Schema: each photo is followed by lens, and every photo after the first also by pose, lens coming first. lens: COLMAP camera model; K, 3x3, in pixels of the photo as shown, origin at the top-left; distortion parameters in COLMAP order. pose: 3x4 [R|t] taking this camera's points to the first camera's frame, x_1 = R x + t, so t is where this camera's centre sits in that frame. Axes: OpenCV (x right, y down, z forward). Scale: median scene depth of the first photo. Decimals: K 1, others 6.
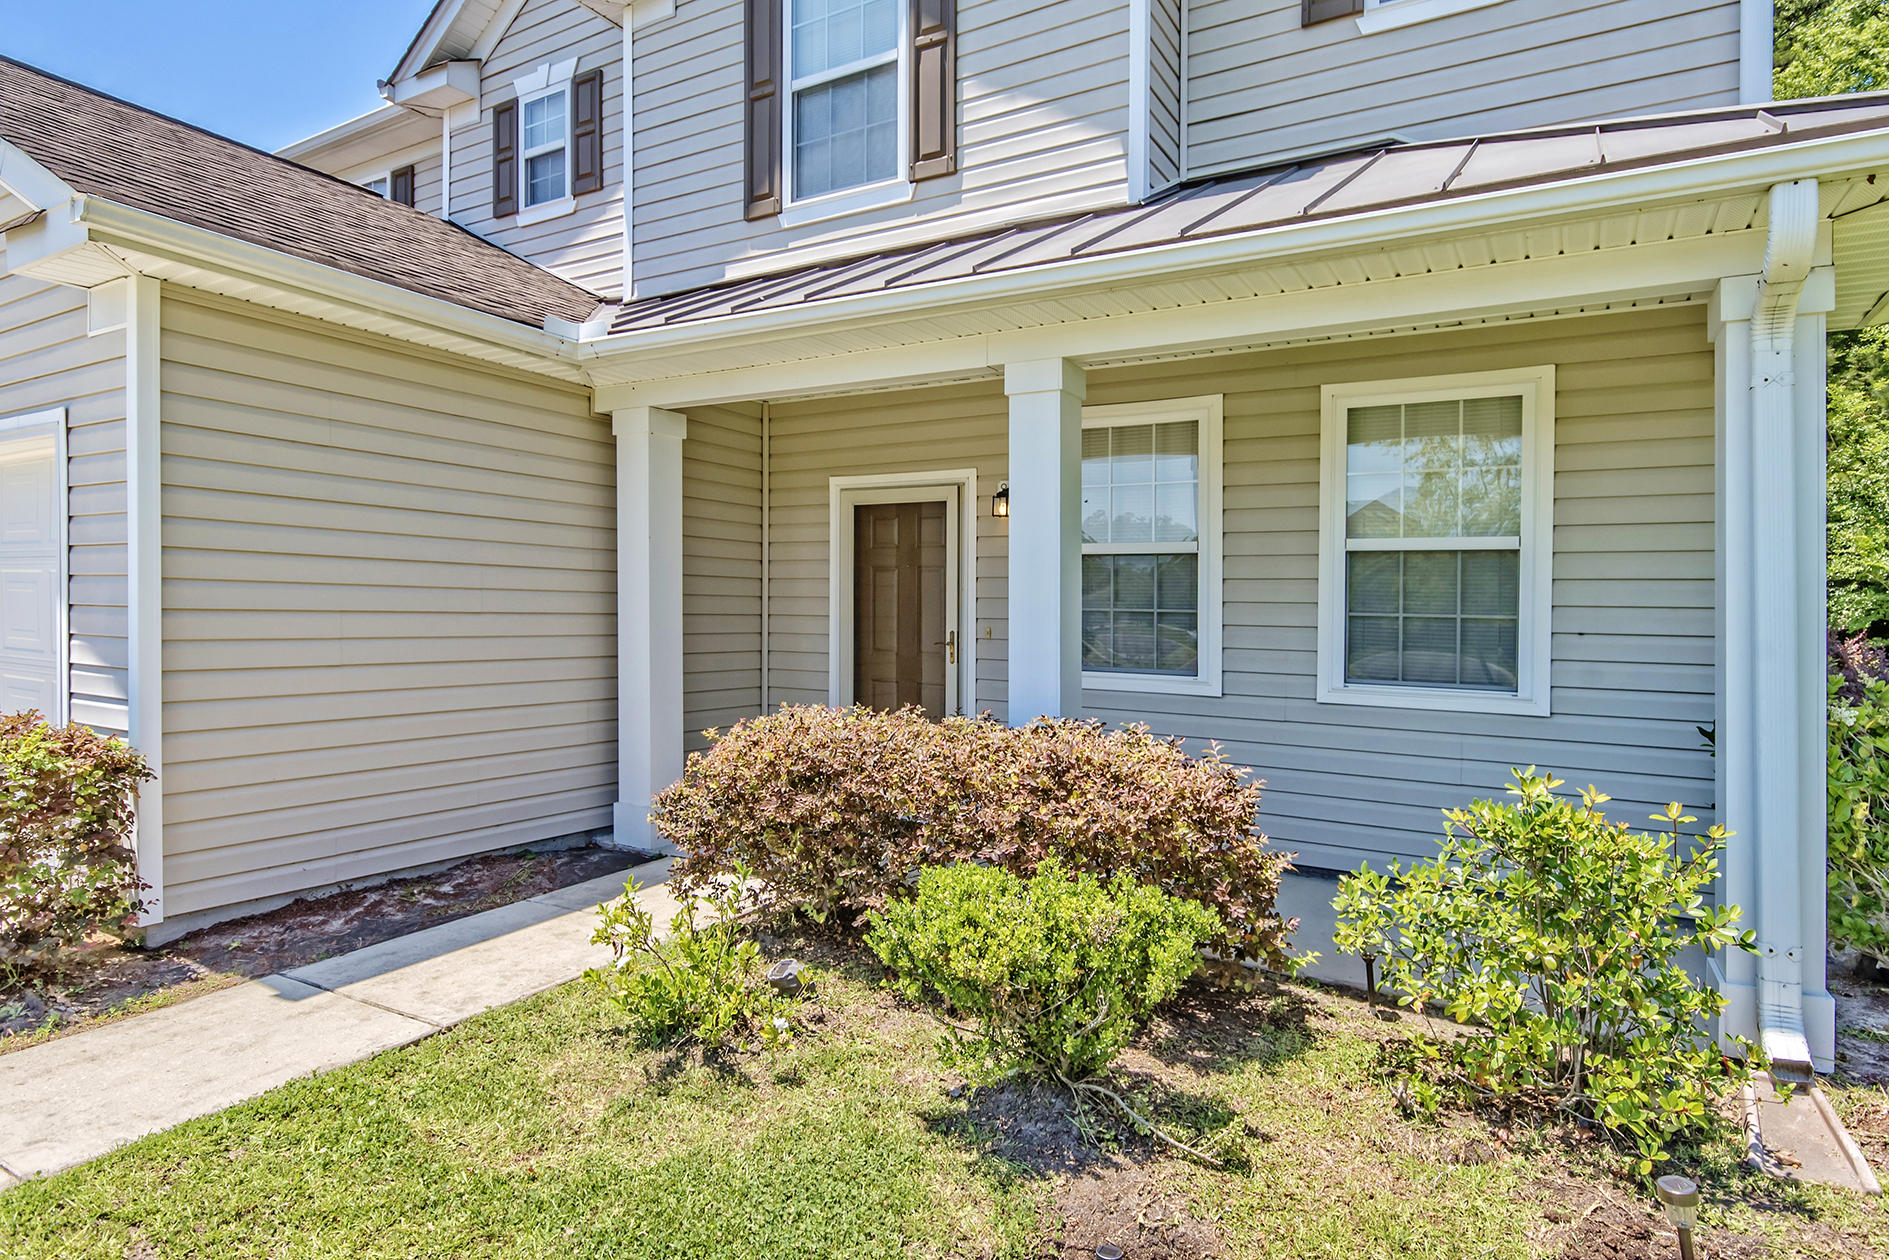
lens RADIAL K [[781.5, 0, 944.5], [0, 781.5, 630.0], [0, 0, 1]] dist [0.000417, 0.000039]
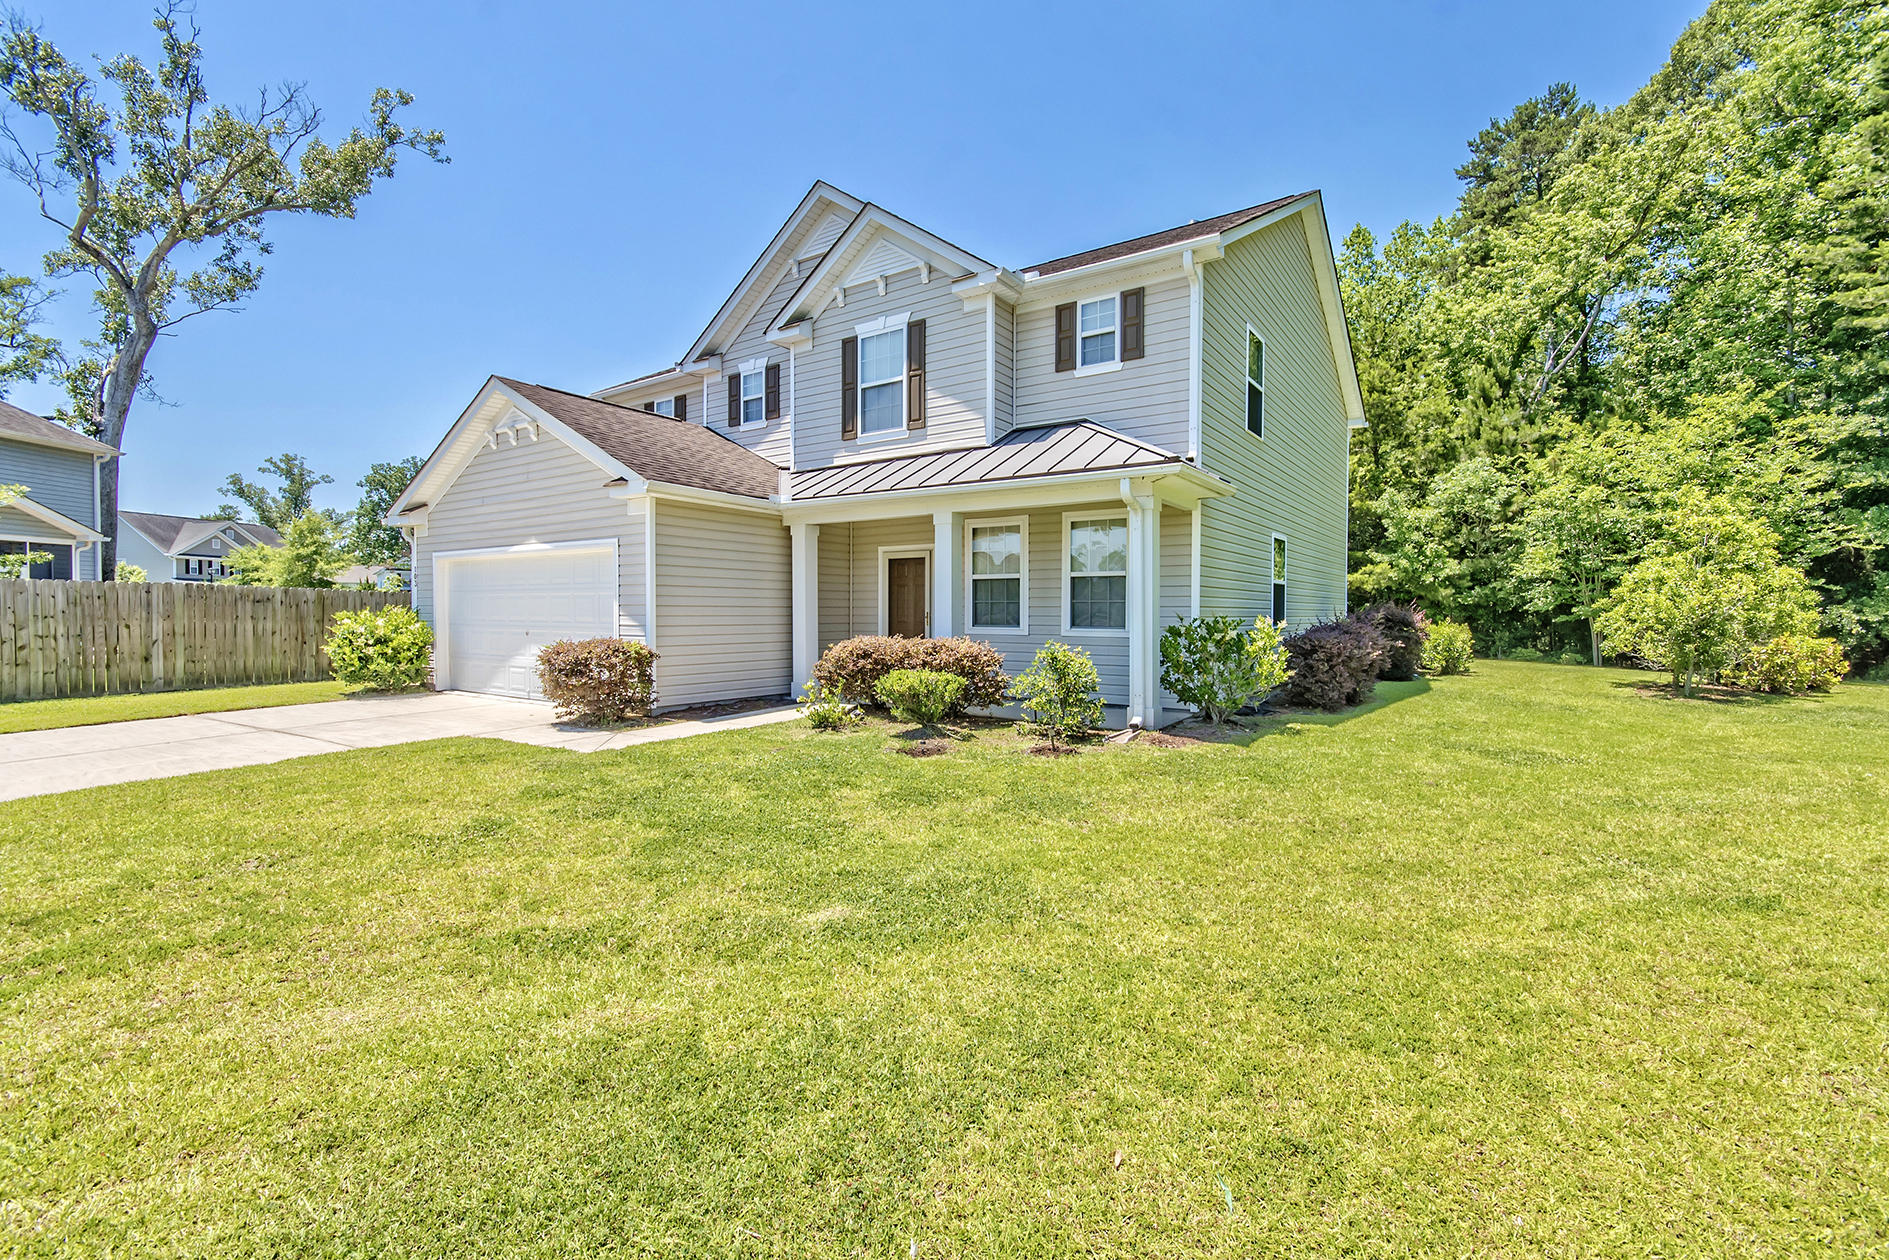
lens RADIAL K [[725.7, 0, 958.7], [0, 725.7, 613.5], [0, 0, 1]] dist [0.001338, 0.000074]
pose [[0.995201, -0.013663, -0.096894, 0.332505], [0.010587, 0.999426, -0.032189, 0.082506], [0.097278, 0.031008, 0.994774, -1.251715]]
